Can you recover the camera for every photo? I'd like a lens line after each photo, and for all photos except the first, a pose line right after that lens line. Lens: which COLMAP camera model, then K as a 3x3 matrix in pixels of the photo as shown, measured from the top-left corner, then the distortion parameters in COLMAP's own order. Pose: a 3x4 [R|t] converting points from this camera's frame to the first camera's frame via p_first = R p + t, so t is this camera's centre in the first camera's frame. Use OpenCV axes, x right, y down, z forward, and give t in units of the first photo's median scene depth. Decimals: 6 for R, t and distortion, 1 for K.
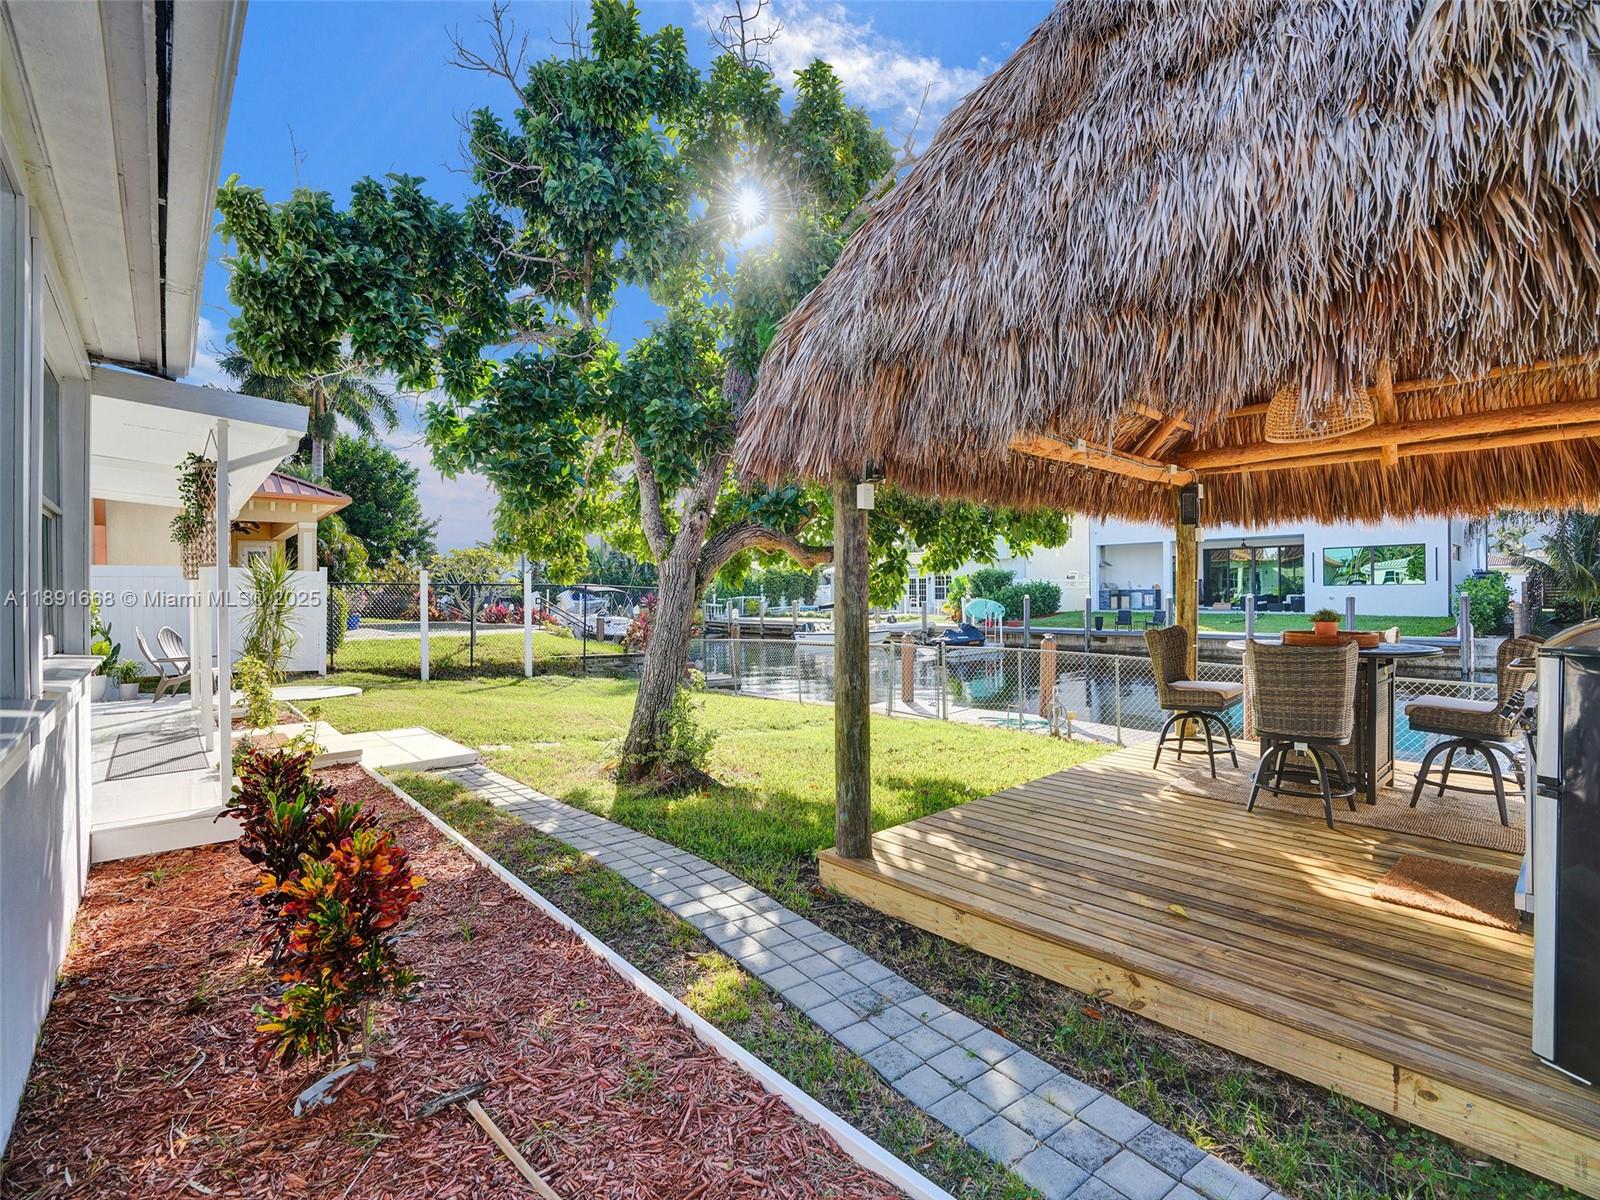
lens RADIAL K [[741.5, 0, 800.0], [0, 741.5, 600.0], [0, 0, 1]] dist [-0.001467, 0.000037]
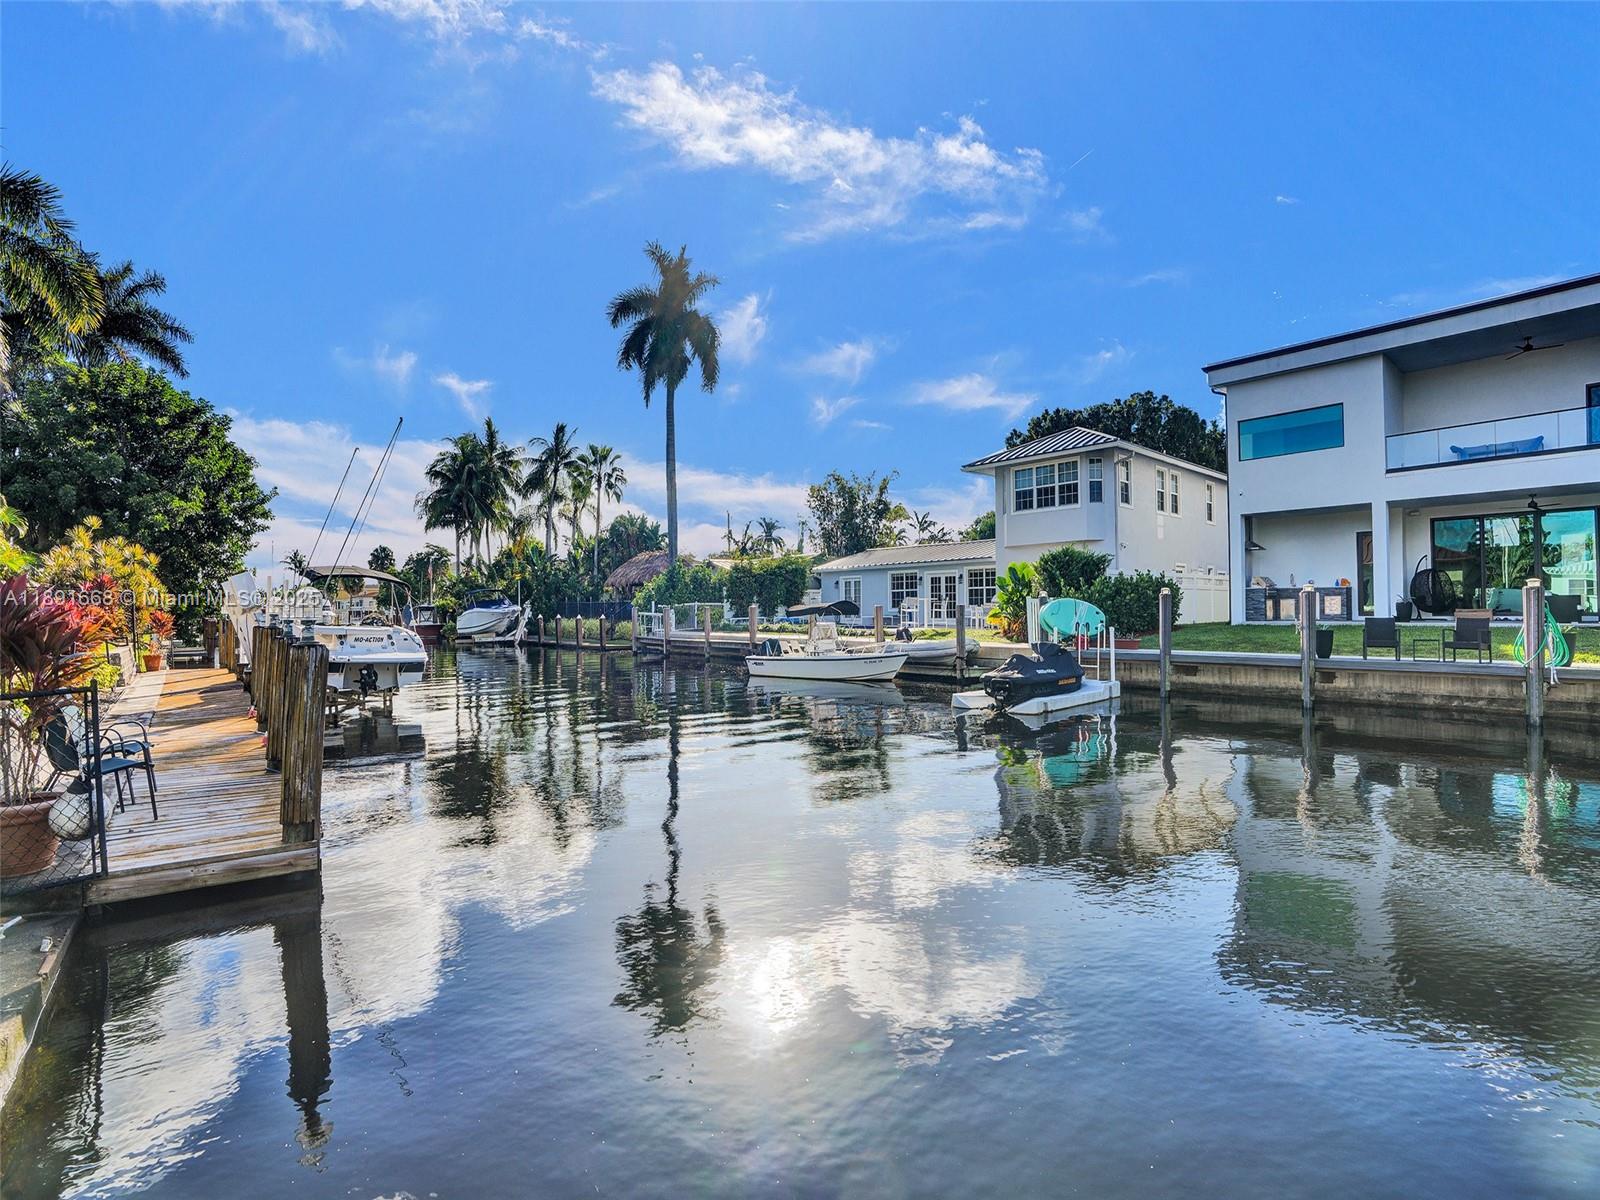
lens RADIAL K [[791.4, 0, 800.0], [0, 791.4, 600.0], [0, 0, 1]] dist [-0.002090, -0.000208]
pose [[0.999901, 0.002591, -0.013838, 0.050224], [-0.002845, 0.999826, -0.018428, 0.010067], [0.013788, 0.018466, 0.999734, 0.370524]]
